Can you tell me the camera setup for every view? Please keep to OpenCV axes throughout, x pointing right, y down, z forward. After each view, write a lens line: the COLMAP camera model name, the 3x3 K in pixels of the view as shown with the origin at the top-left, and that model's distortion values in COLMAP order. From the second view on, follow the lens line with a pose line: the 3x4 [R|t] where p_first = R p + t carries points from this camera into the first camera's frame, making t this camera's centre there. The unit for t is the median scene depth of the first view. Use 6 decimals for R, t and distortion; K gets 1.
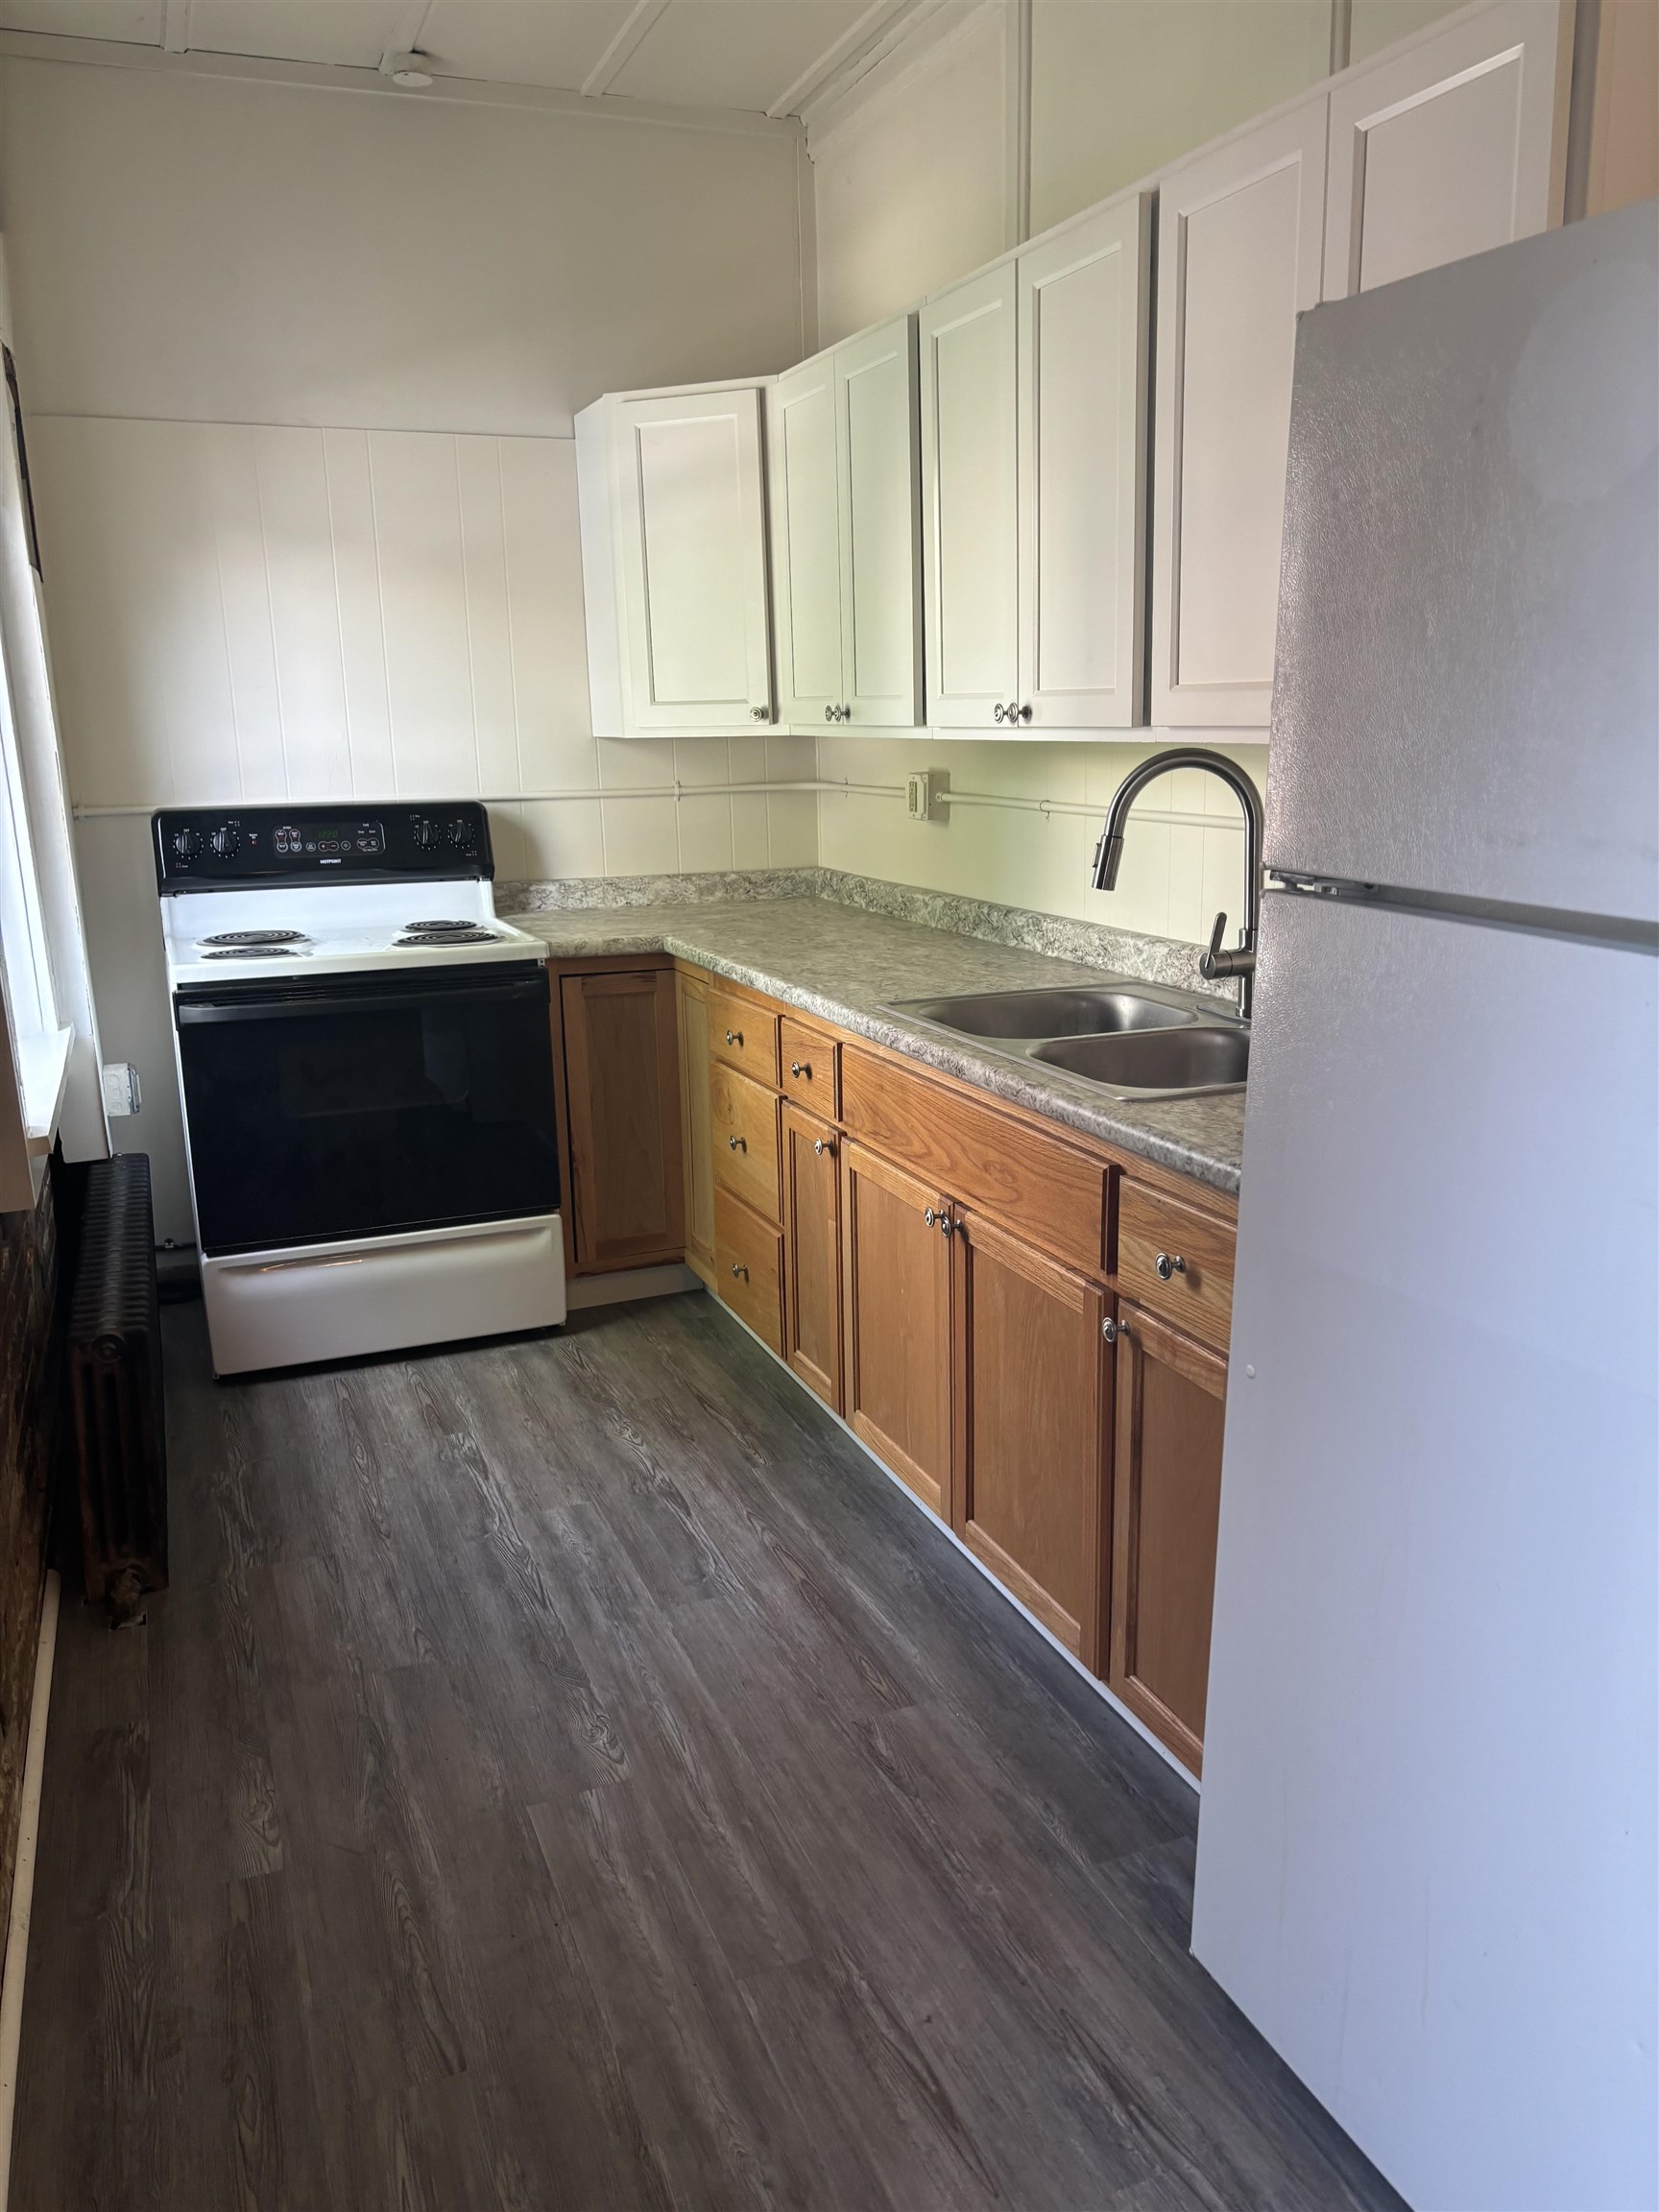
lens RADIAL K [[1672.3, 0, 831.3], [0, 1672.3, 1111.8], [0, 0, 1]] dist [0.025098, -0.013923]
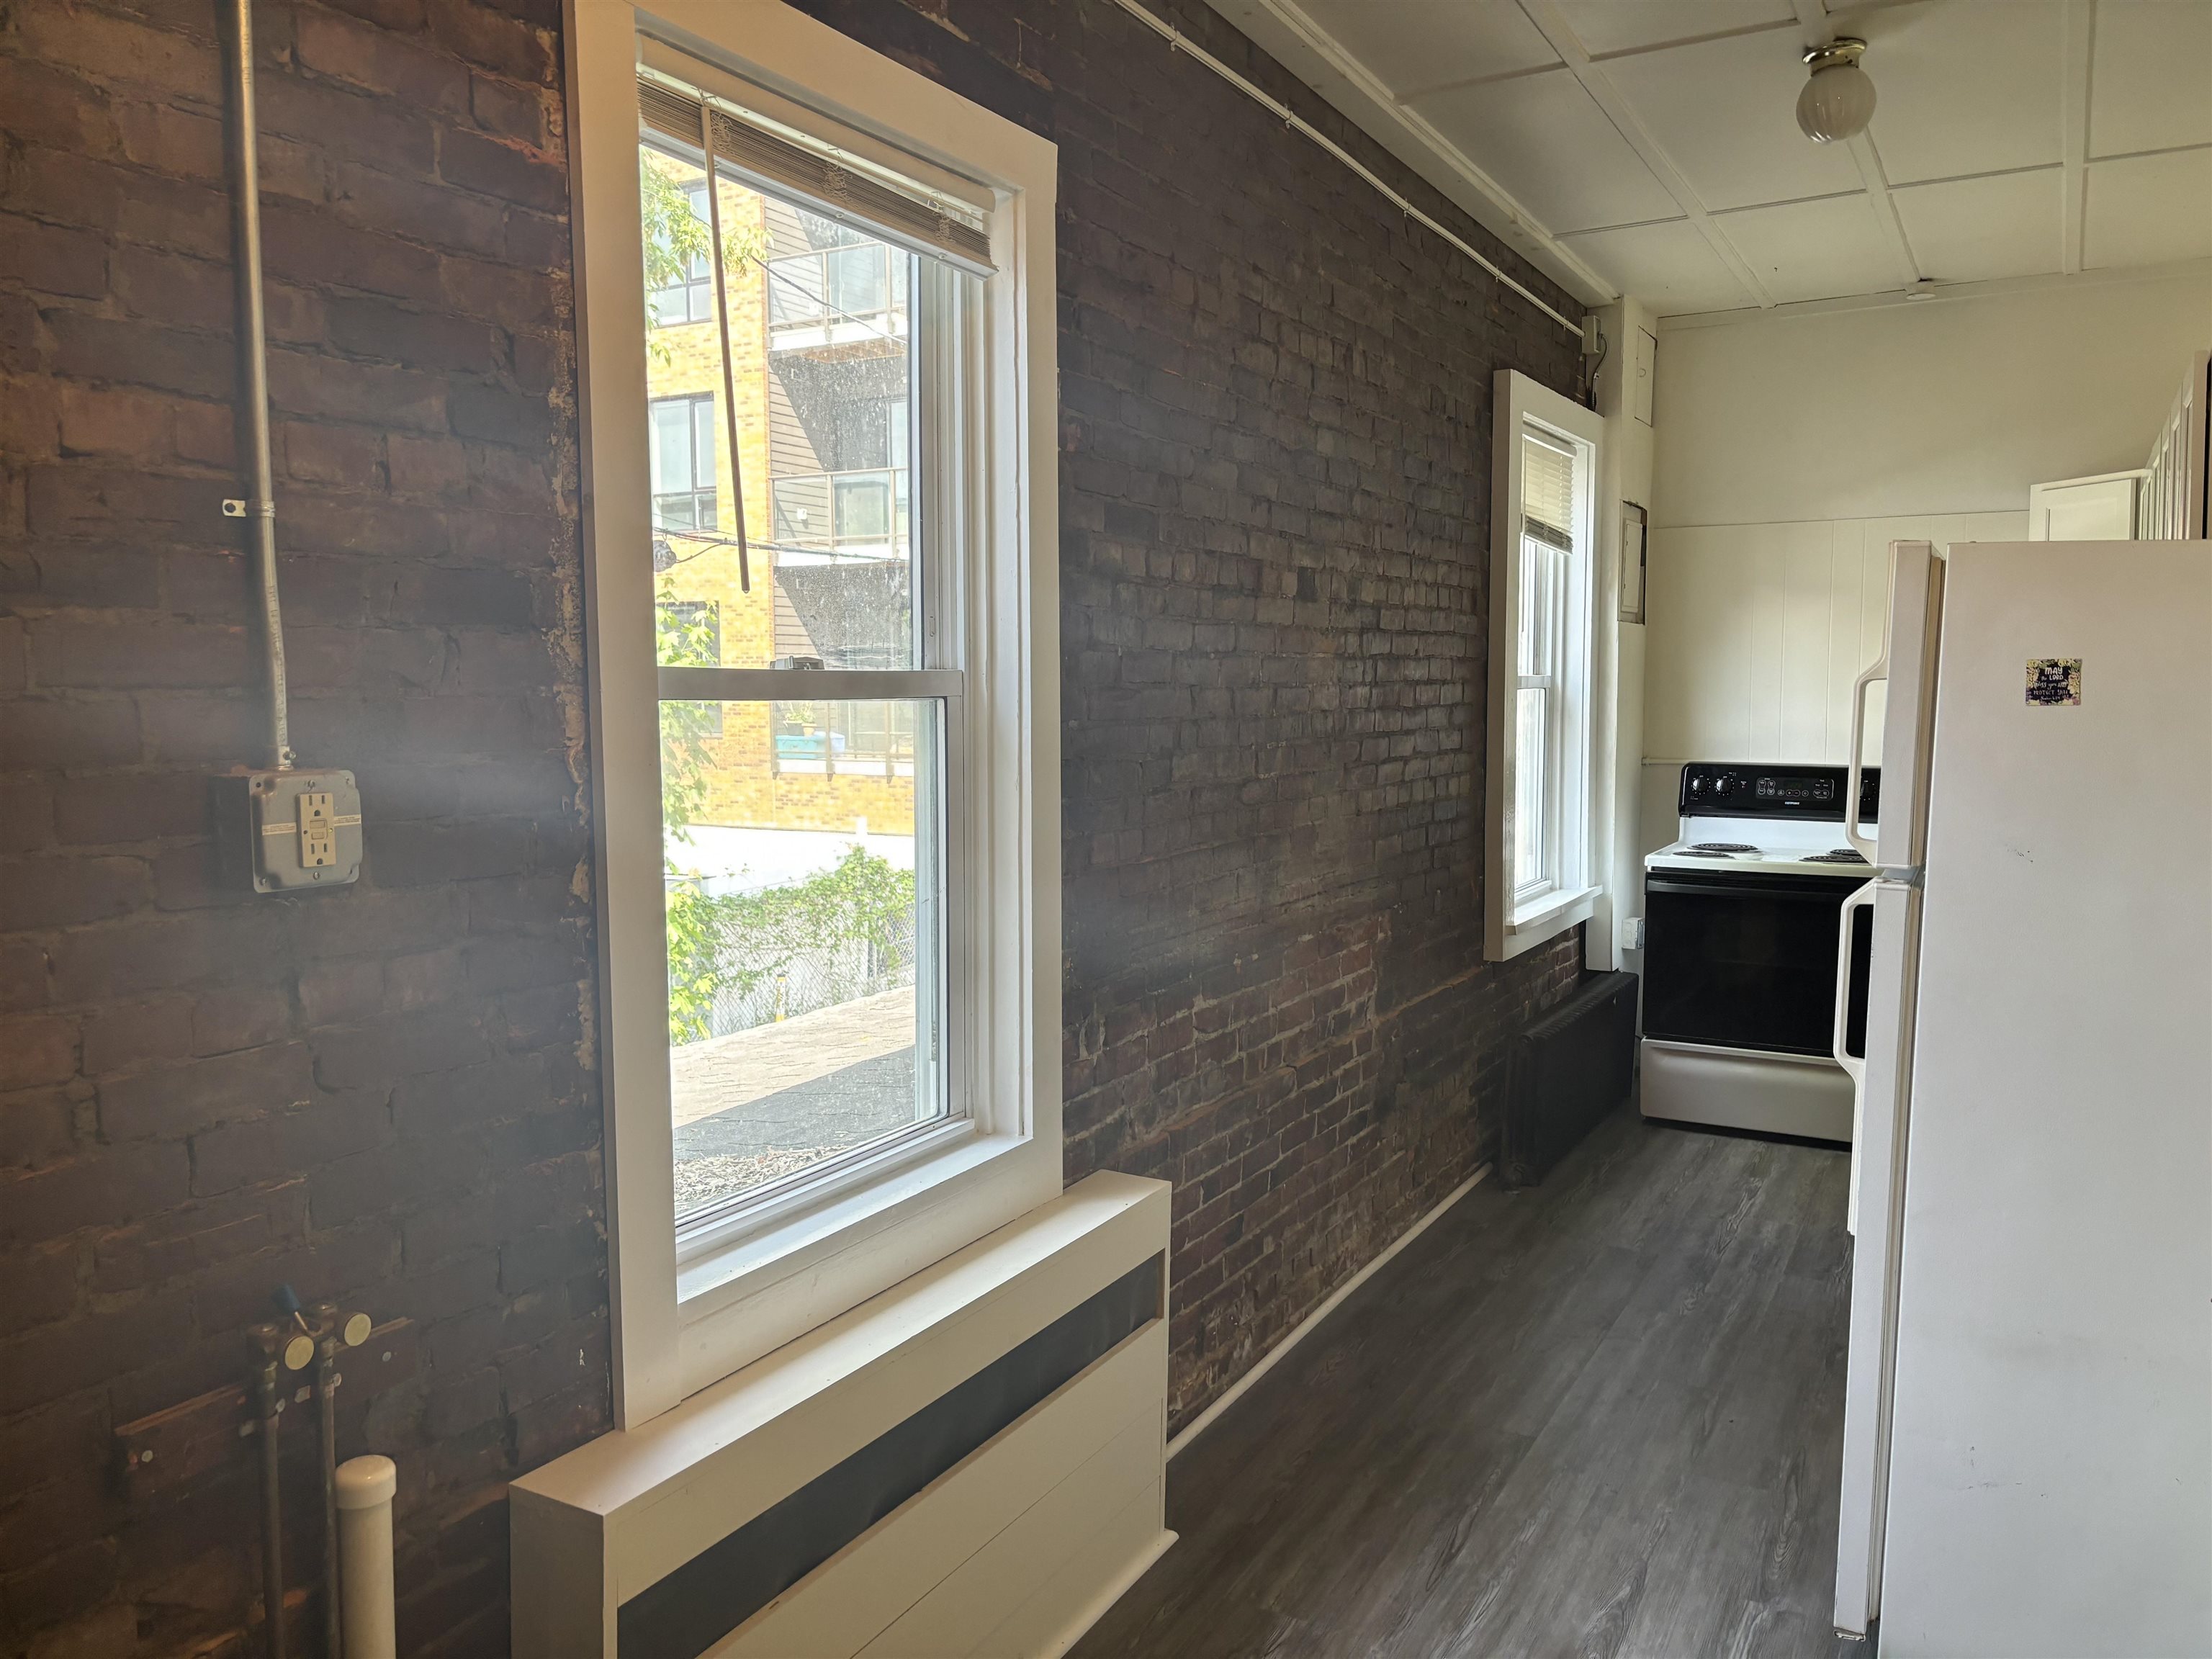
lens RADIAL K [[1672.3, 0, 1106.6], [0, 1672.3, 832.1], [0, 0, 1]] dist [0.025098, -0.013923]
pose [[0.618843, 0.090325, -0.780304, 0.558953], [-0.193656, 0.980249, -0.040114, 0.060034], [0.761269, 0.175935, 0.624112, -0.436823]]
